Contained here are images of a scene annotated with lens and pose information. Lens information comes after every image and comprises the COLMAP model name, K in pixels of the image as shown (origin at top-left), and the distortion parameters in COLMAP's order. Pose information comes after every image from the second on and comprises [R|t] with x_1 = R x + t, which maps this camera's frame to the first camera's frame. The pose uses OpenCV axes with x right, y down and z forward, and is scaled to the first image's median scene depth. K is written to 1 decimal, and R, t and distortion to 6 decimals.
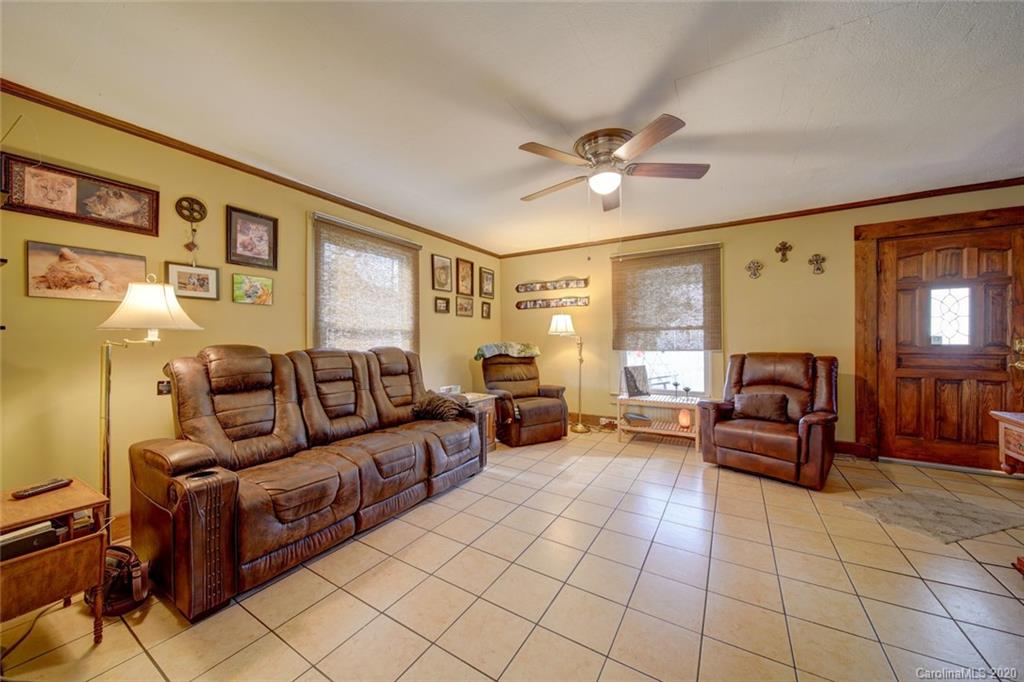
lens RADIAL K [[360.2, 0, 511.5], [0, 360.2, 340.9], [0, 0, 1]] dist [-0.000148, -0.001234]
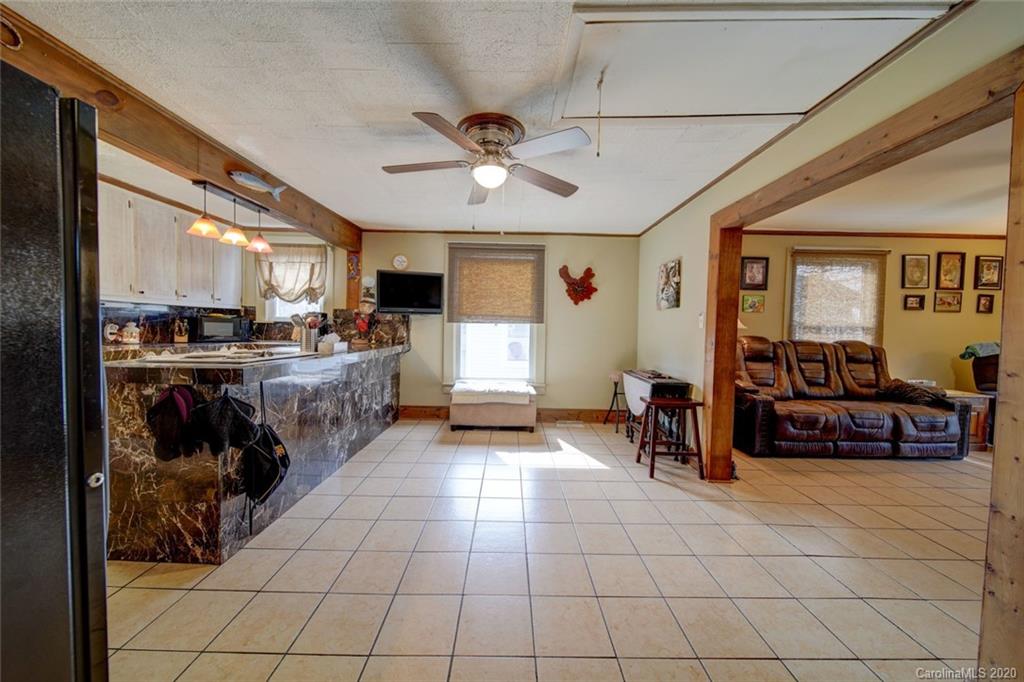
lens RADIAL K [[360.2, 0, 511.1], [0, 360.2, 338.7], [0, 0, 1]] dist [-0.000148, -0.001234]
pose [[0.530445, 0.040874, -0.846733, 0.102979], [-0.021732, 0.999164, 0.034618, -0.008035], [0.847441, 0.000038, 0.530890, -0.753828]]
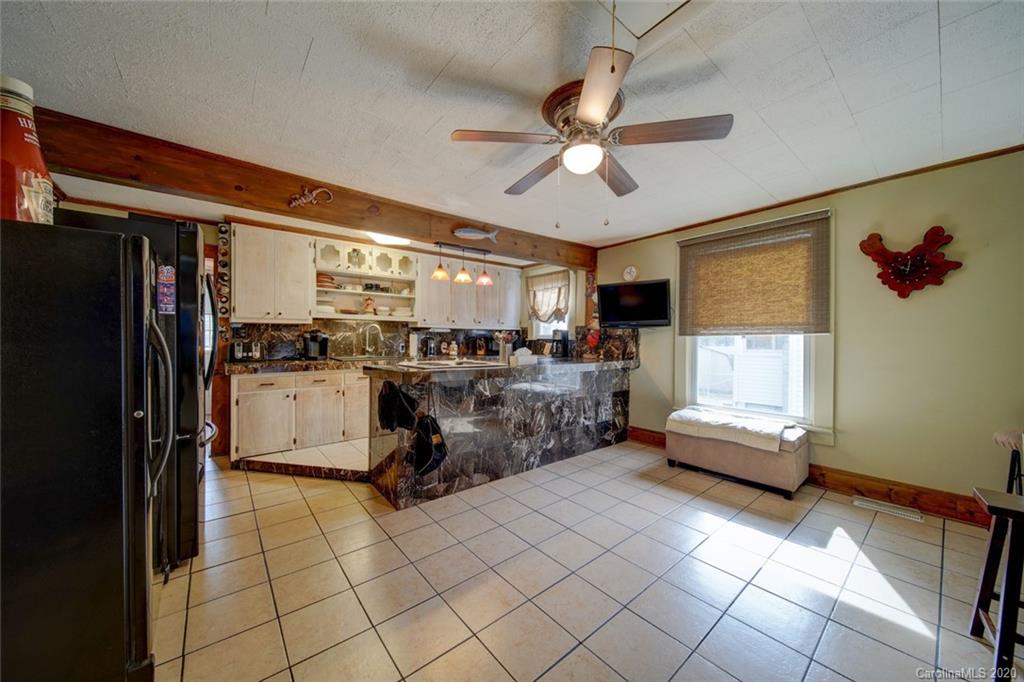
lens RADIAL K [[360.2, 0, 515.1], [0, 360.2, 340.1], [0, 0, 1]] dist [-0.000148, -0.001234]
pose [[-0.322178, 0.001634, -0.946678, 0.070366], [-0.001130, 0.999997, 0.002111, -0.004463], [0.946678, 0.001749, -0.322176, -0.348344]]
